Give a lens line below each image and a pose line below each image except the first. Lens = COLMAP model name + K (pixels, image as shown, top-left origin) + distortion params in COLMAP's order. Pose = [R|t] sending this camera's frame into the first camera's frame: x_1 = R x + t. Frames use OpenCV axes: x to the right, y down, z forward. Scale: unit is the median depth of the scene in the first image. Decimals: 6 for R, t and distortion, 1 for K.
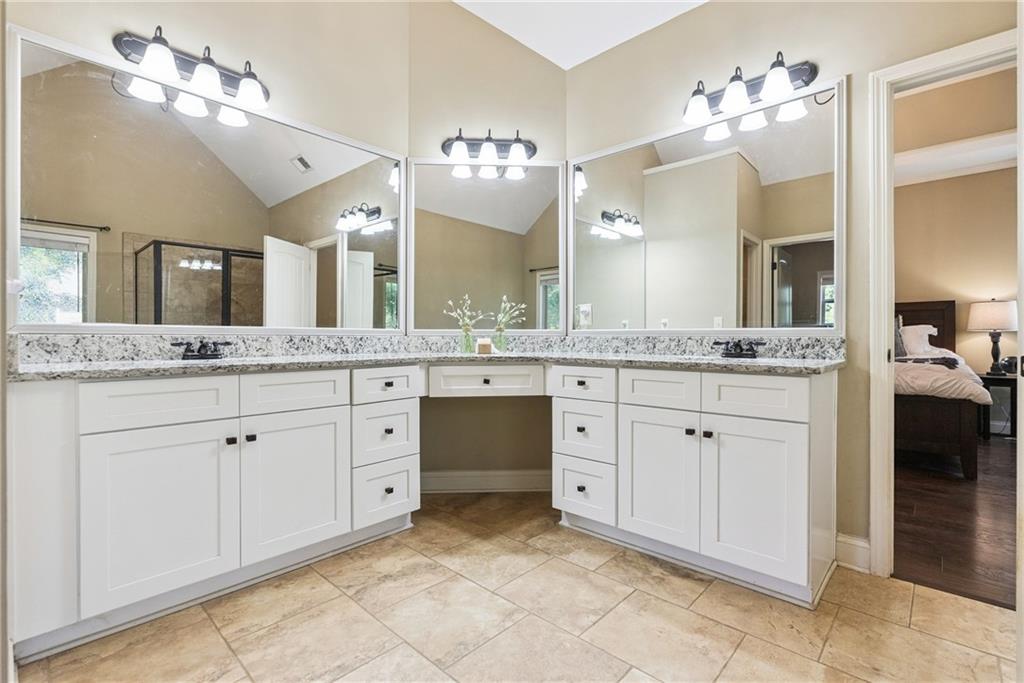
lens RADIAL K [[468.2, 0, 513.1], [0, 468.2, 341.0], [0, 0, 1]] dist [-0.002180, 0.000697]
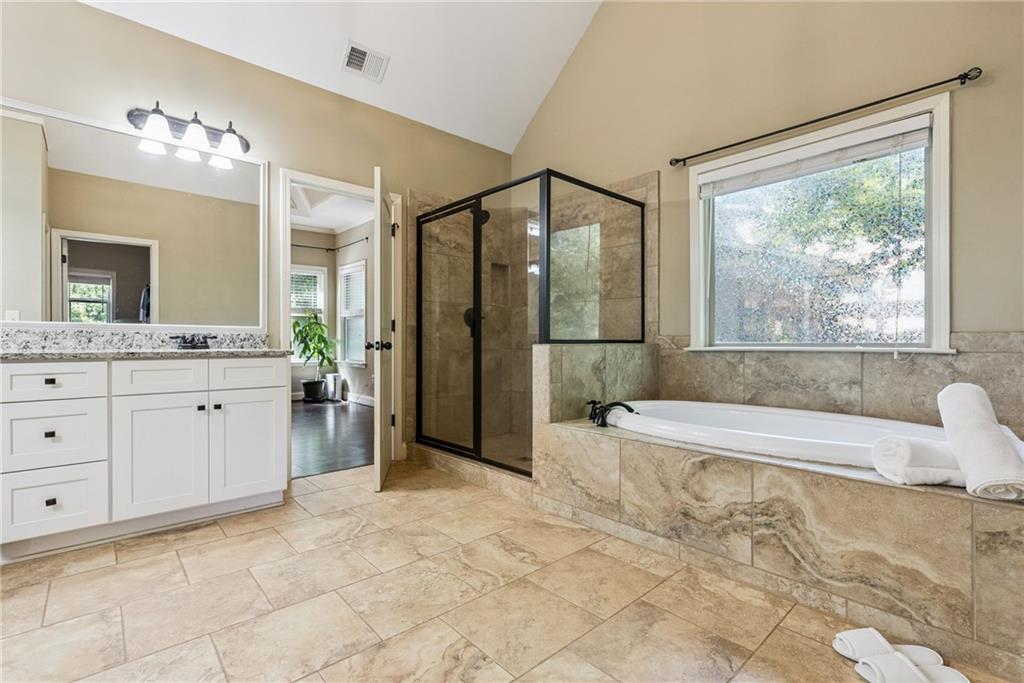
lens RADIAL K [[468.2, 0, 514.9], [0, 468.2, 342.5], [0, 0, 1]] dist [-0.002180, 0.000697]
pose [[0.087365, -0.001866, 0.996175, -0.702745], [0.005185, 0.999986, 0.001418, 0.022242], [-0.996163, 0.005041, 0.087374, 0.063332]]
